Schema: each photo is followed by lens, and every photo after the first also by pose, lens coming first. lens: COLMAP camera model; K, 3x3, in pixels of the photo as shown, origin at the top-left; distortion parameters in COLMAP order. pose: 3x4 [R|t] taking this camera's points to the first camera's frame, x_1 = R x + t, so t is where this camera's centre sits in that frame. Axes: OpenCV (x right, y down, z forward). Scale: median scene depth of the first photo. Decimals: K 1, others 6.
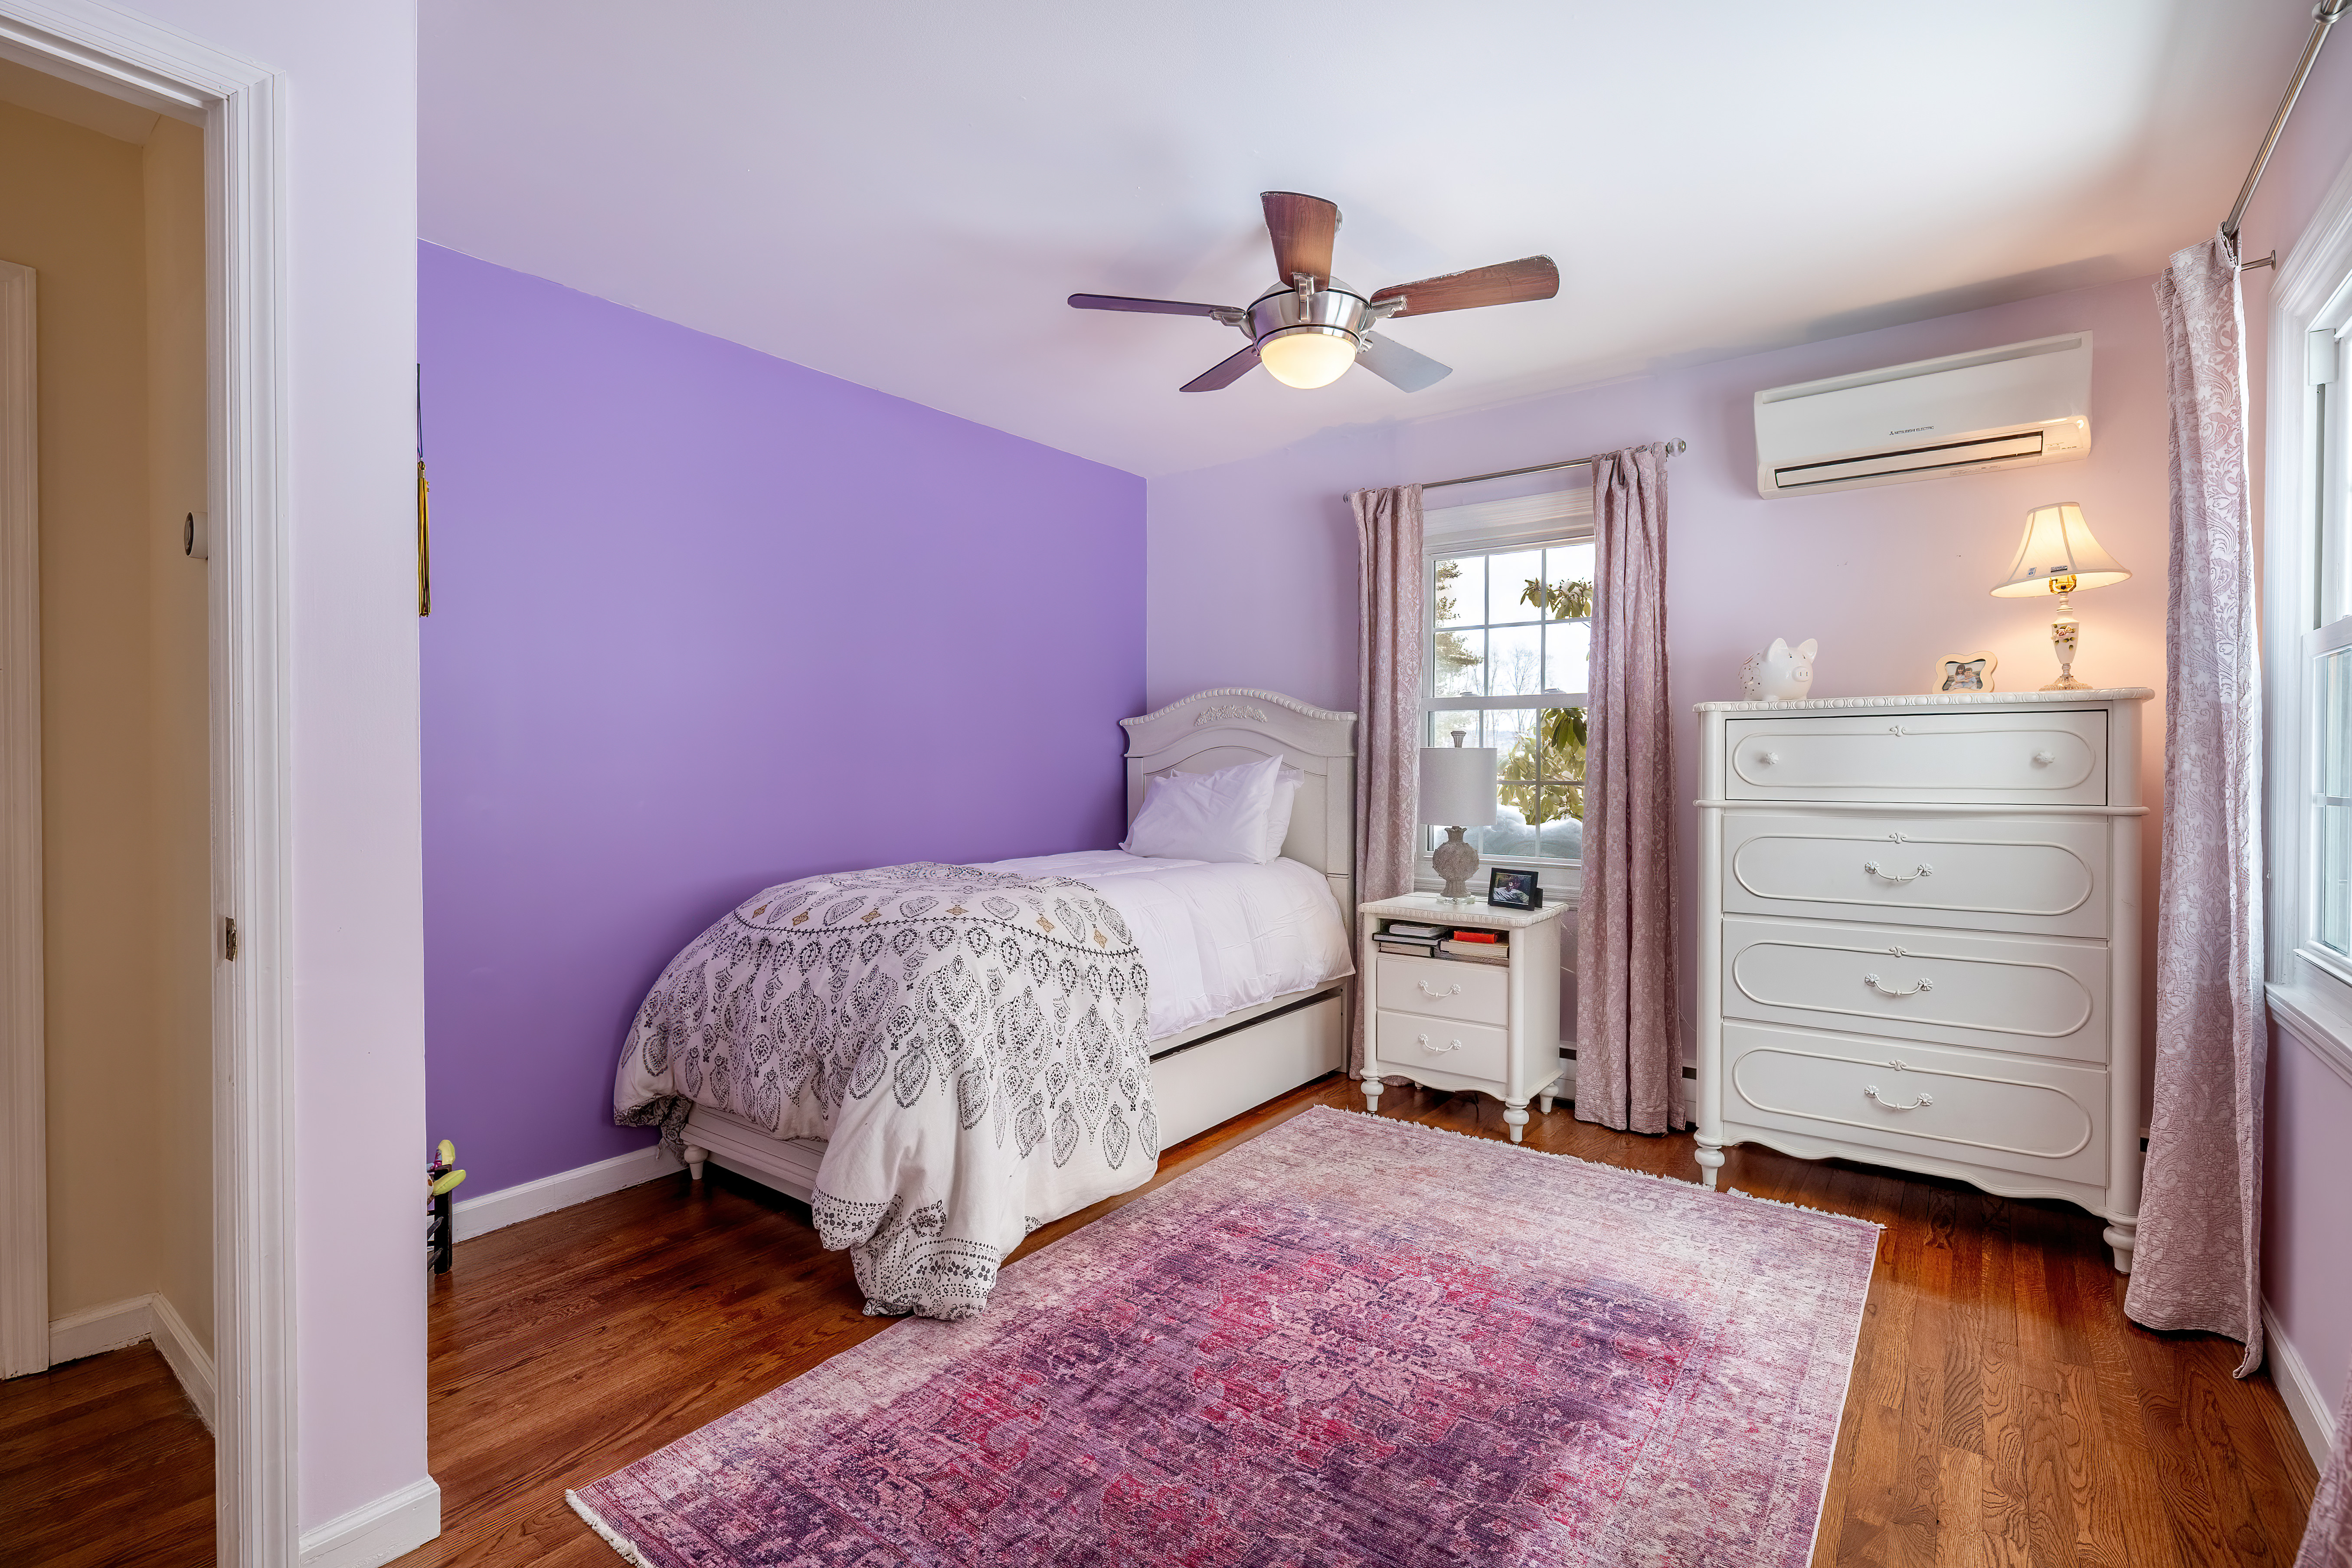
lens RADIAL K [[1095.8, 0, 1160.6], [0, 1095.8, 746.3], [0, 0, 1]] dist [-0.011747, 0.000077]
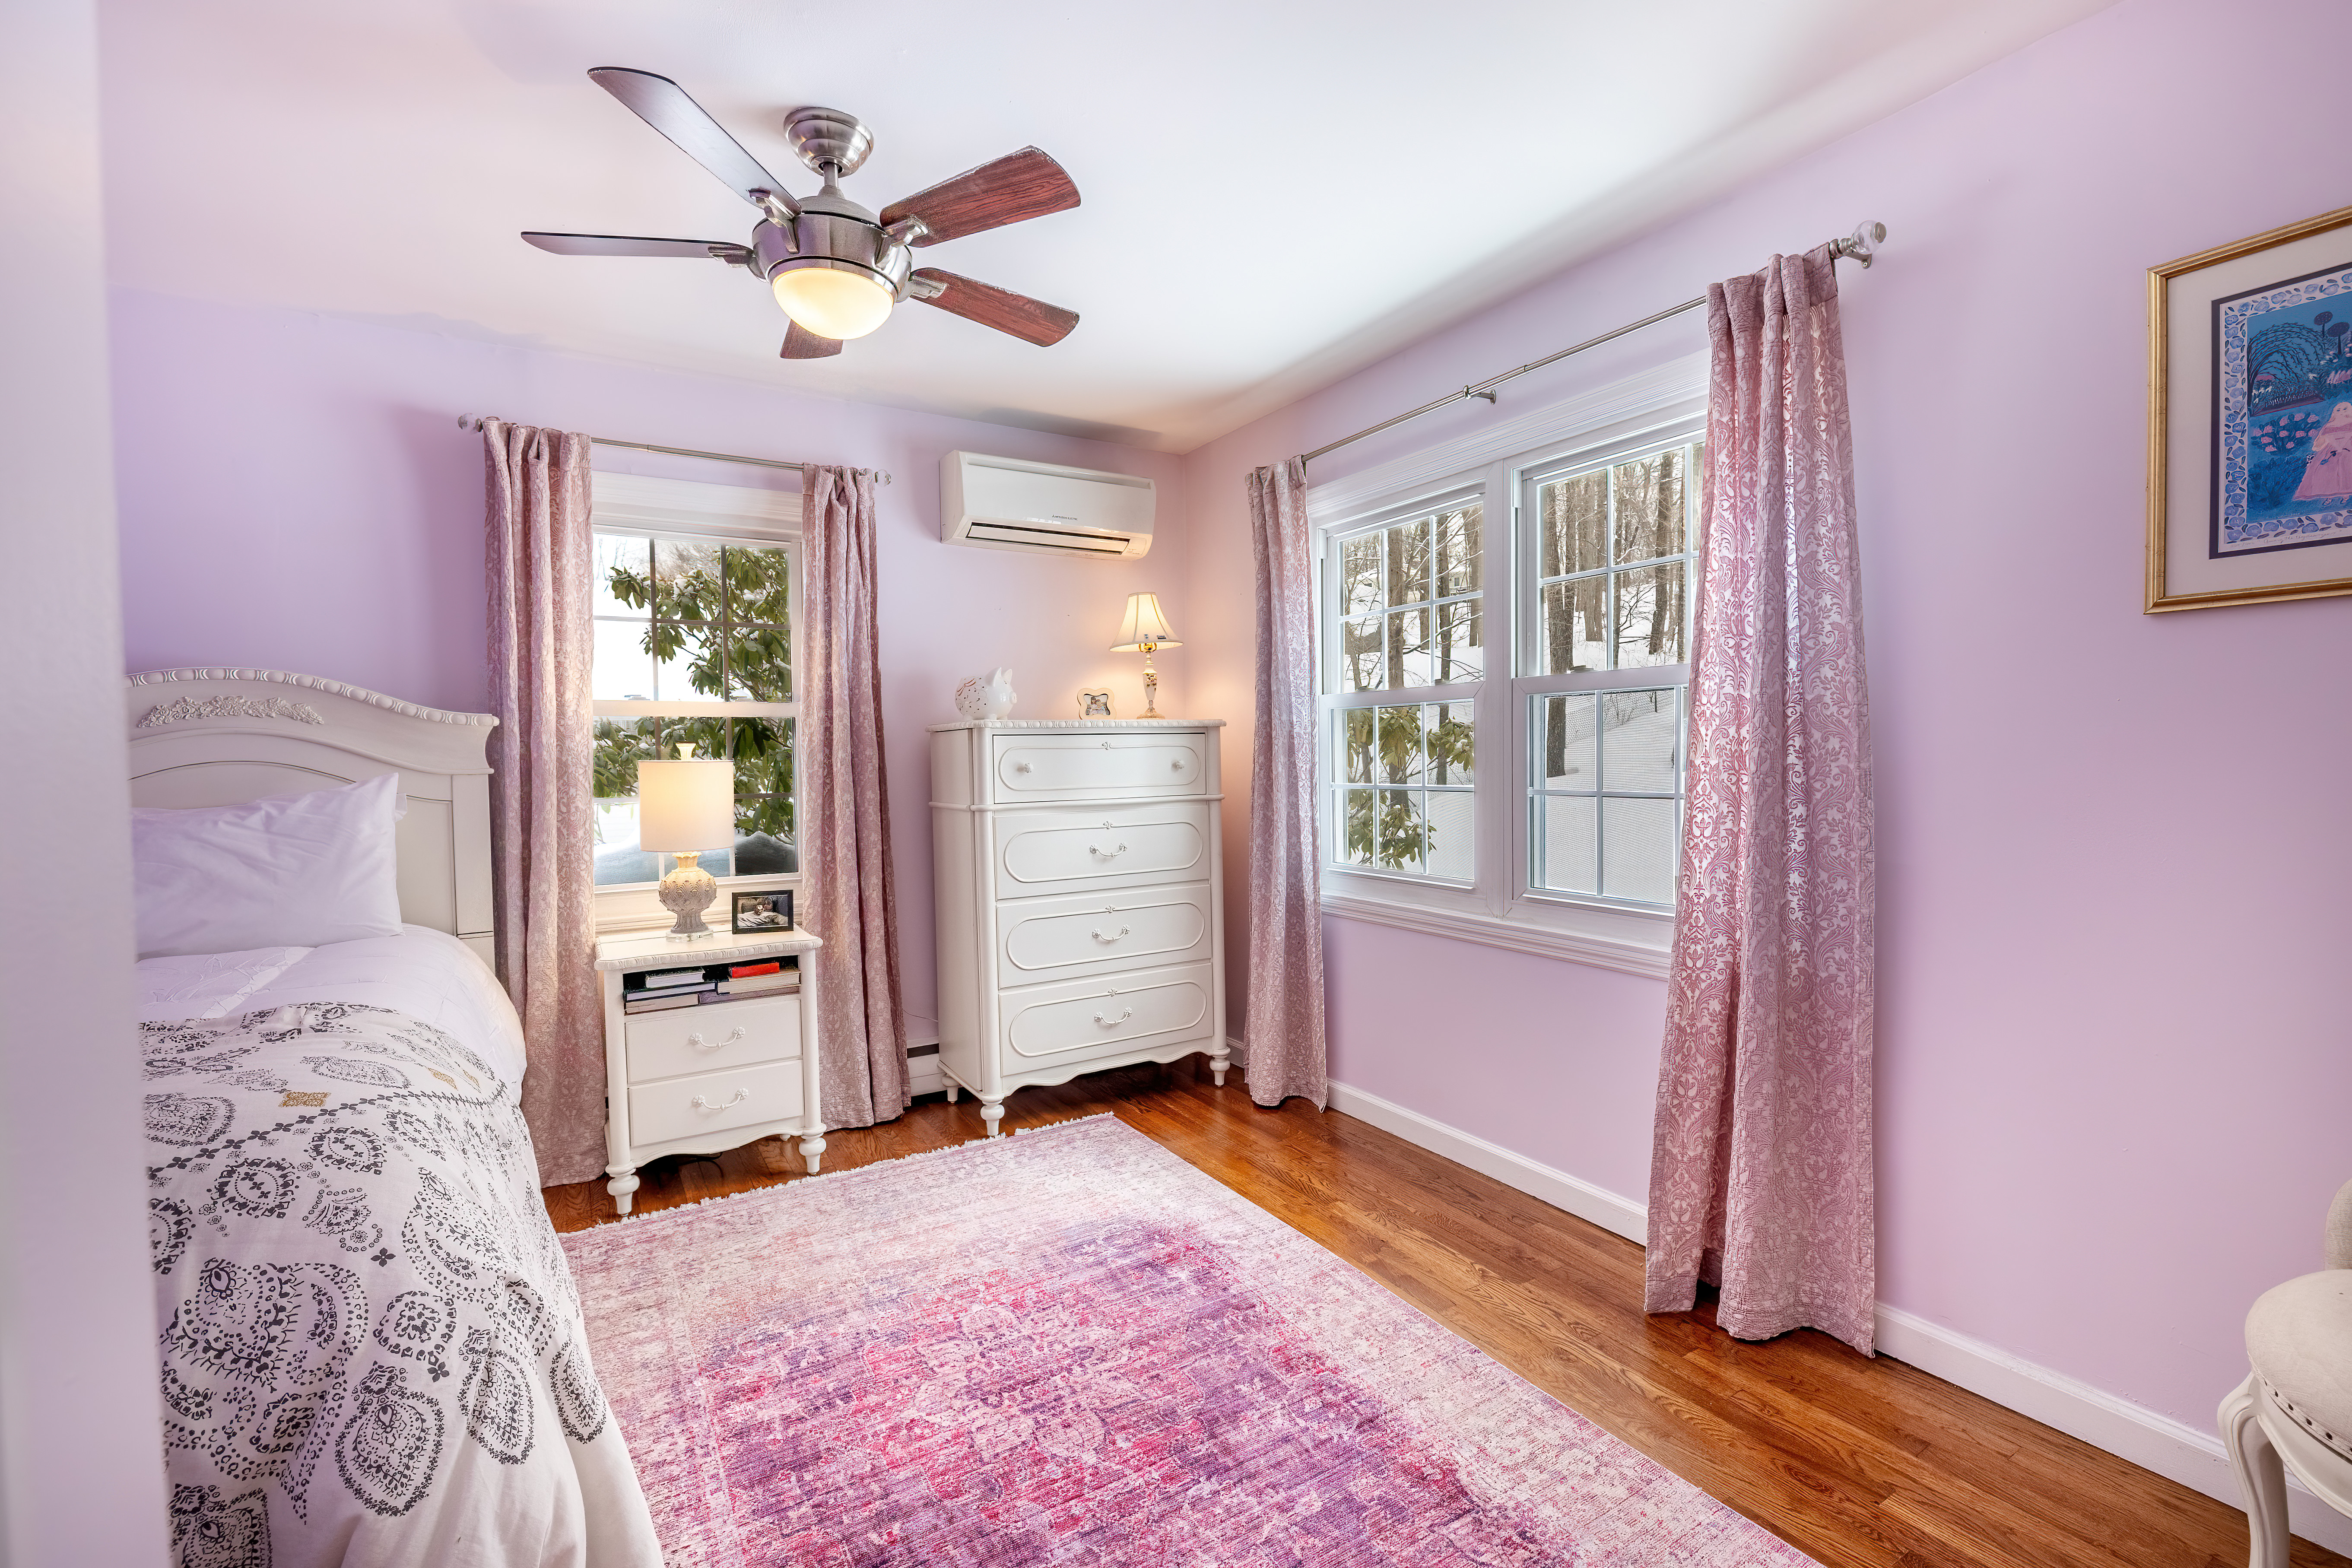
lens RADIAL K [[1085.3, 0, 1176.2], [0, 1085.3, 757.9], [0, 0, 1]] dist [-0.010537, 0.000185]
pose [[0.325132, -0.013874, 0.945567, -0.535060], [-0.000001, 0.999892, 0.014671, -0.017689], [-0.945669, -0.004771, 0.325097, 0.455134]]
